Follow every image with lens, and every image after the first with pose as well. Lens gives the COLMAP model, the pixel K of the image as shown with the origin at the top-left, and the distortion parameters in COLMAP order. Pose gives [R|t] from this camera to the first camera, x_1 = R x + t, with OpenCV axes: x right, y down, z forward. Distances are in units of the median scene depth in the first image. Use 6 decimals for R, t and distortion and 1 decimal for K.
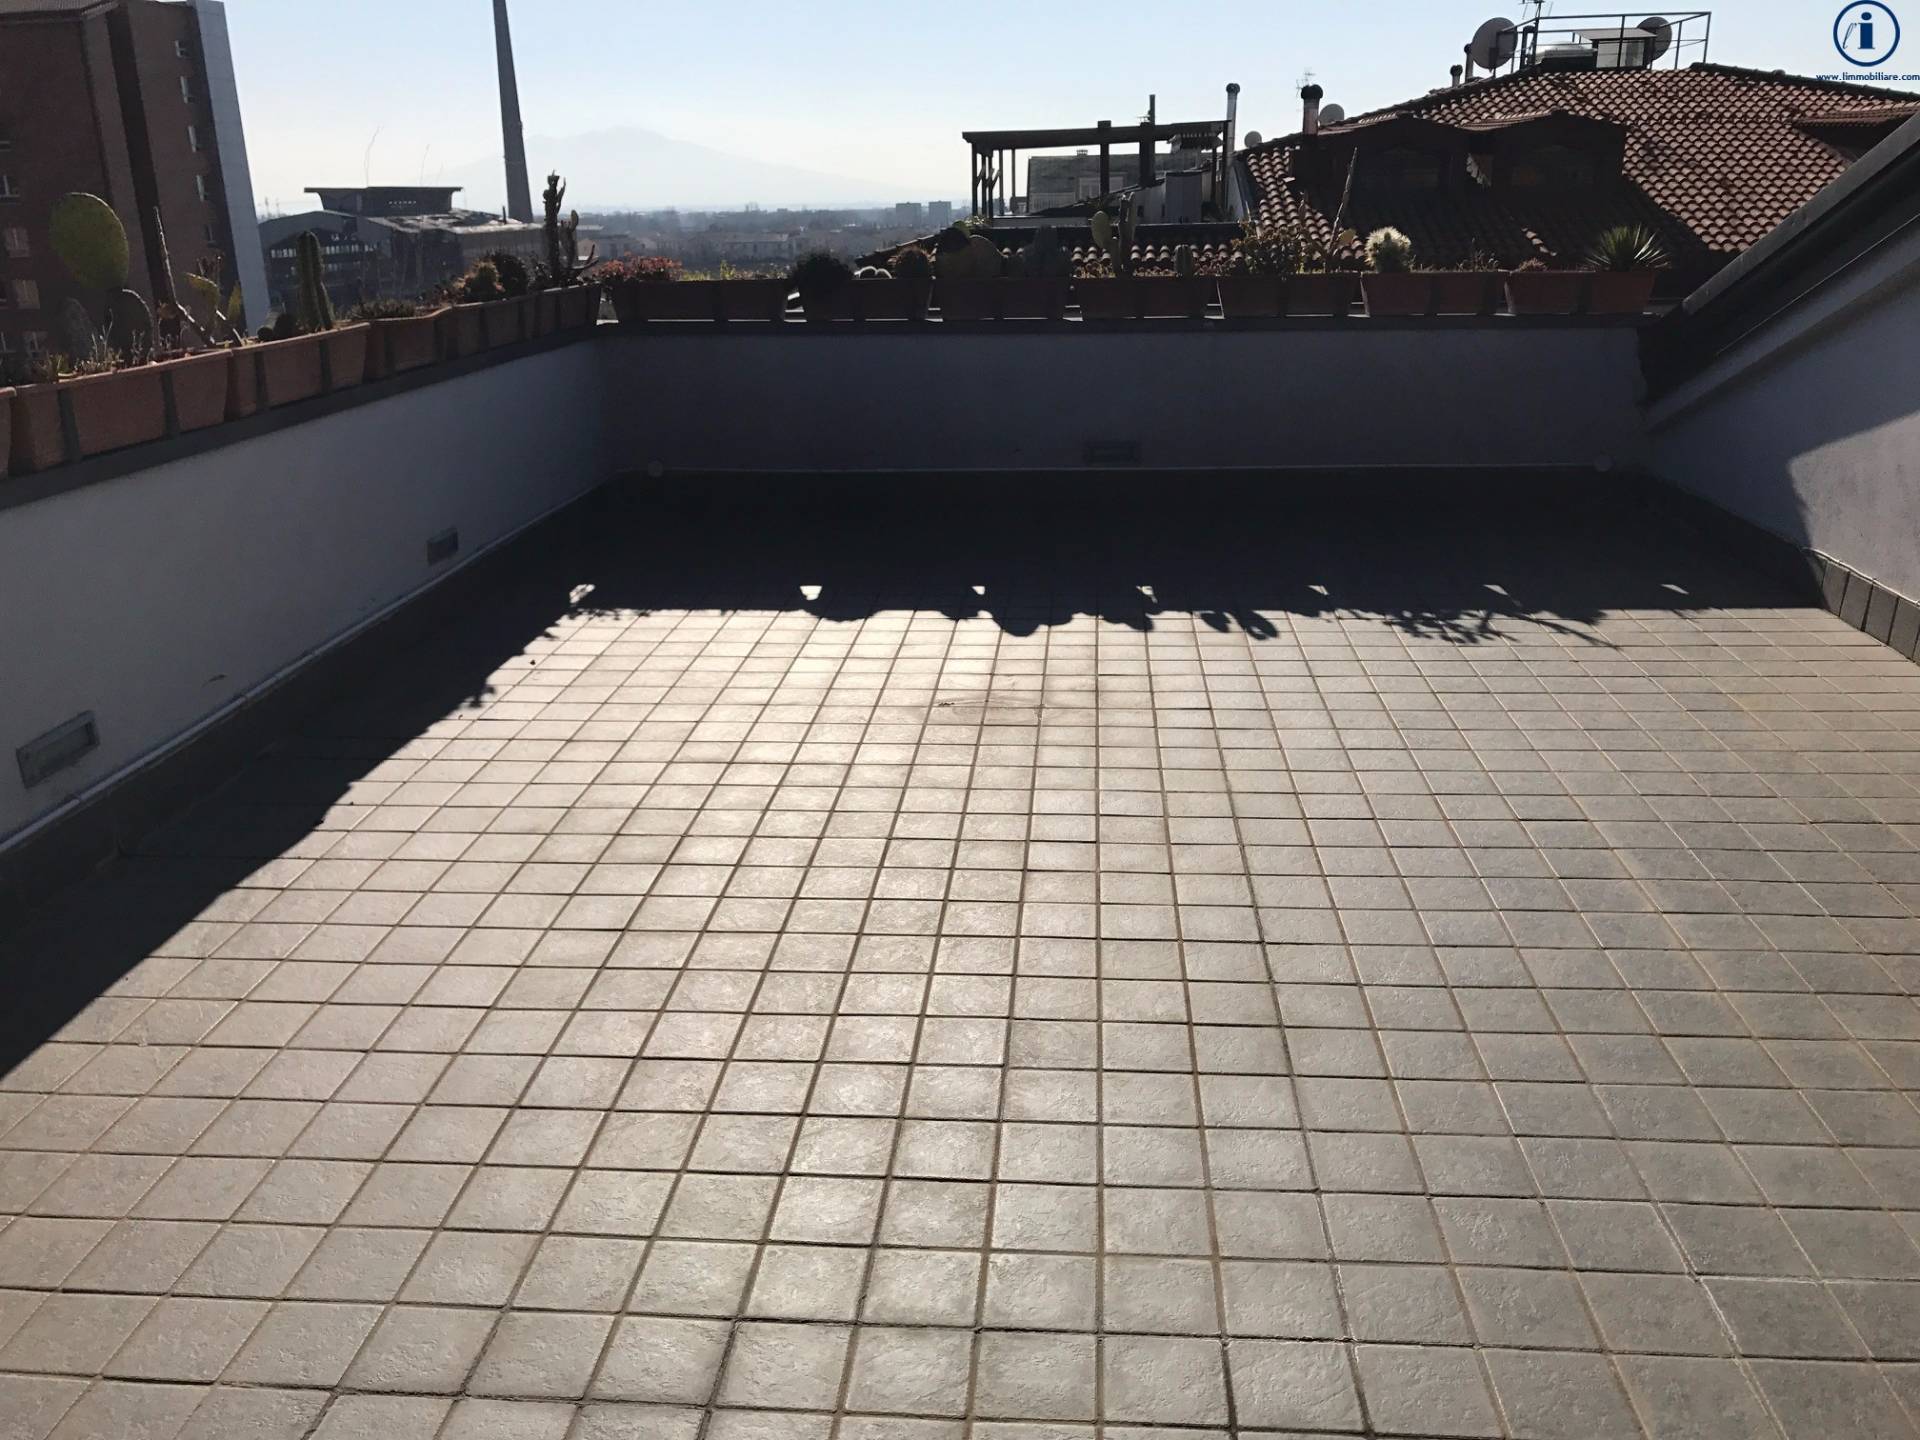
lens RADIAL K [[1565.9, 0, 960.0], [0, 1565.9, 720.0], [0, 0, 1]] dist [0.001926, -0.000283]
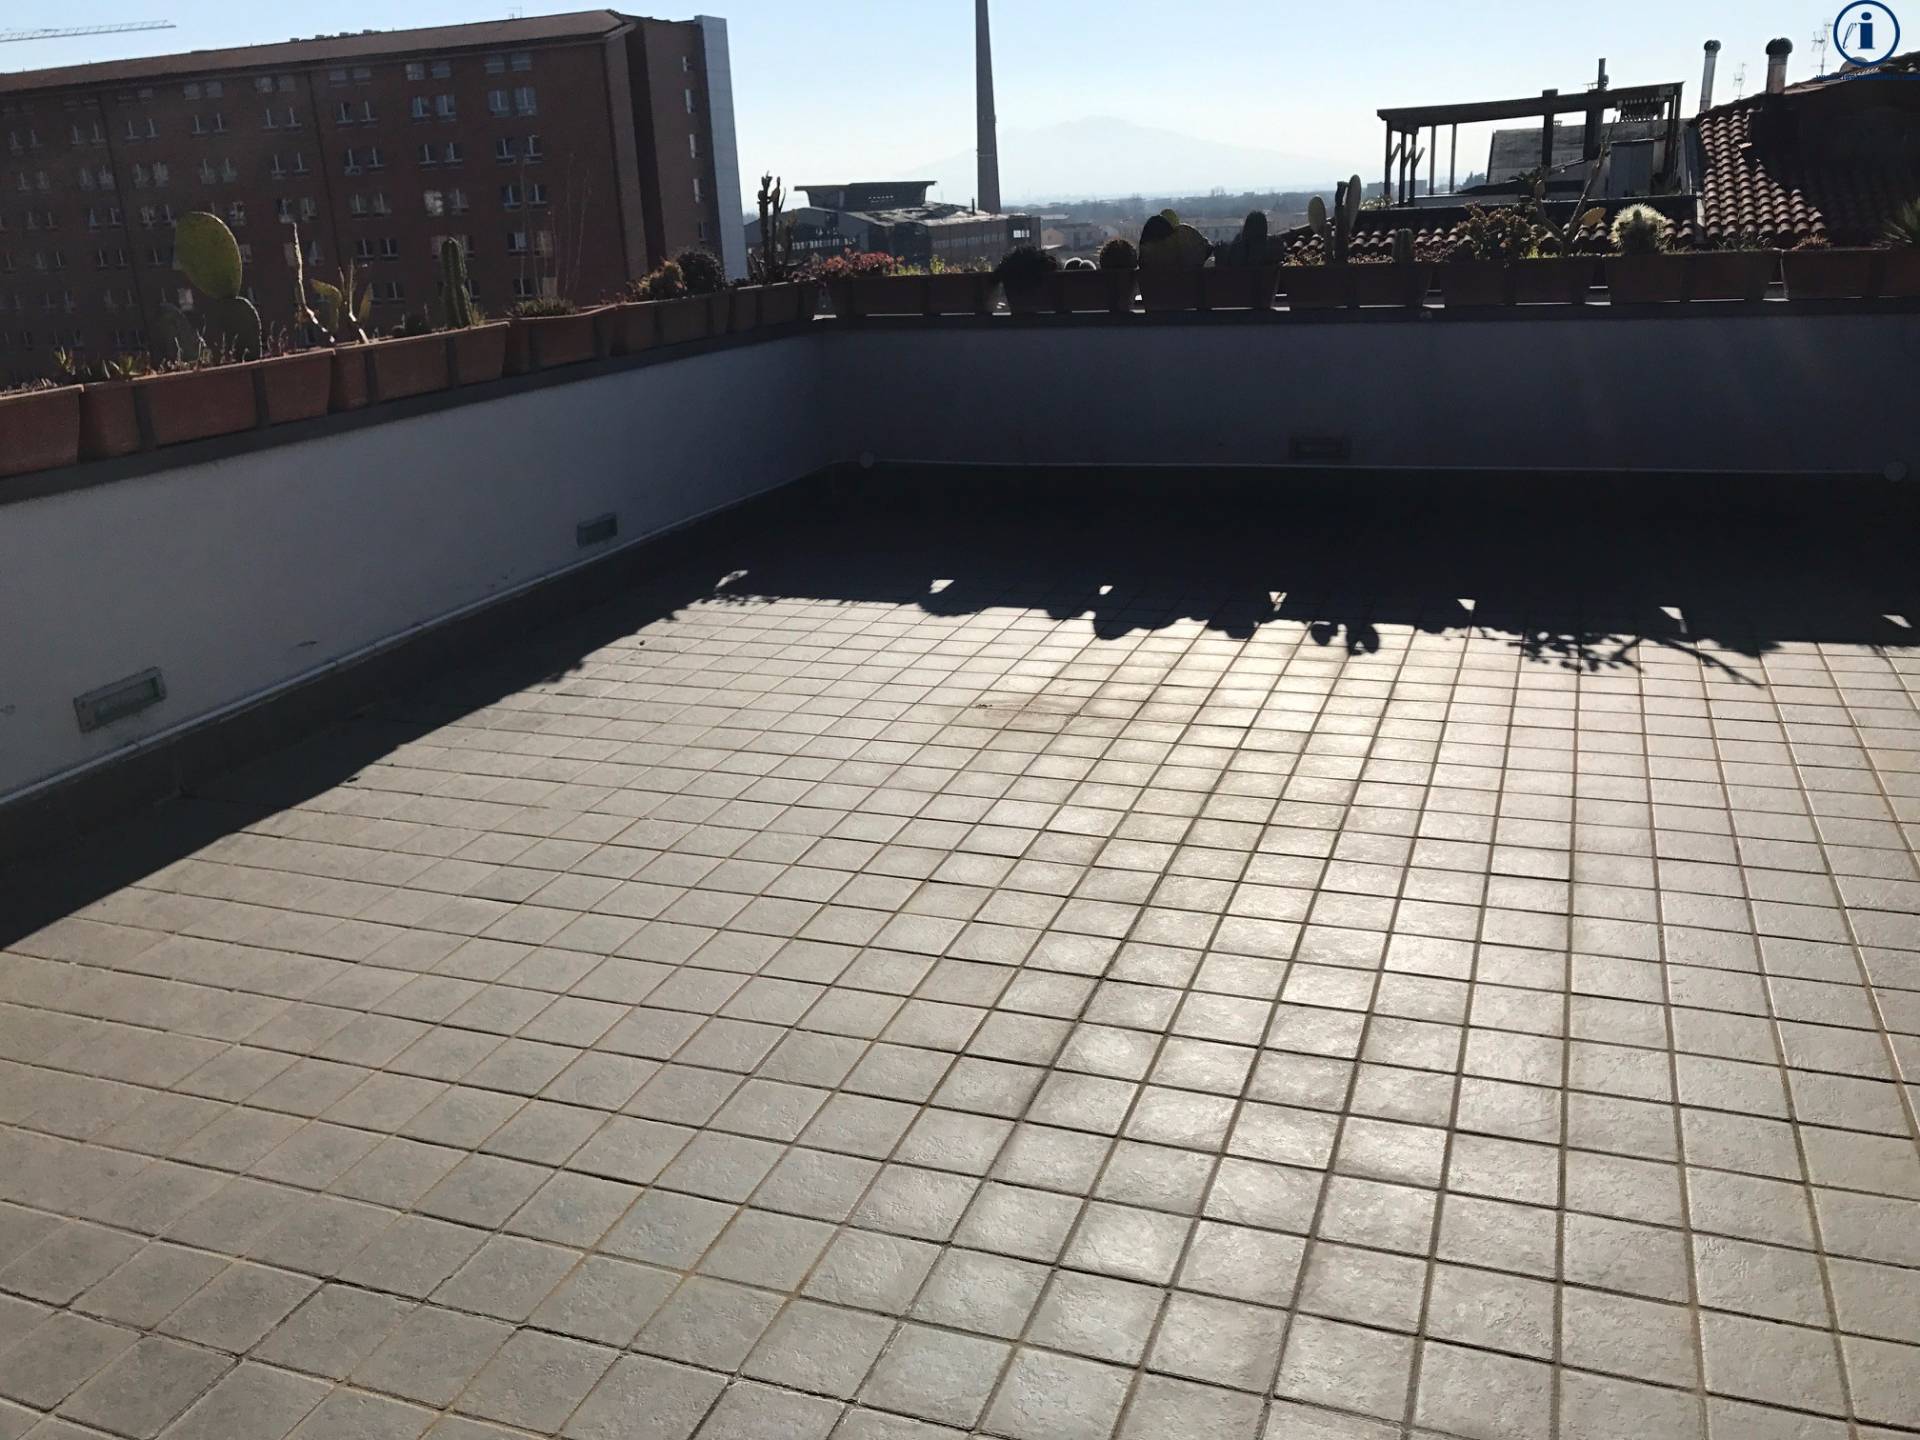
lens RADIAL K [[1566.8, 0, 943.1], [0, 1566.8, 716.7], [0, 0, 1]] dist [-0.005831, 0.012145]
pose [[0.959590, 0.060903, -0.274731, 0.207510], [-0.059234, 0.998141, 0.014373, -0.013761], [0.275095, 0.002481, 0.961414, 0.039270]]
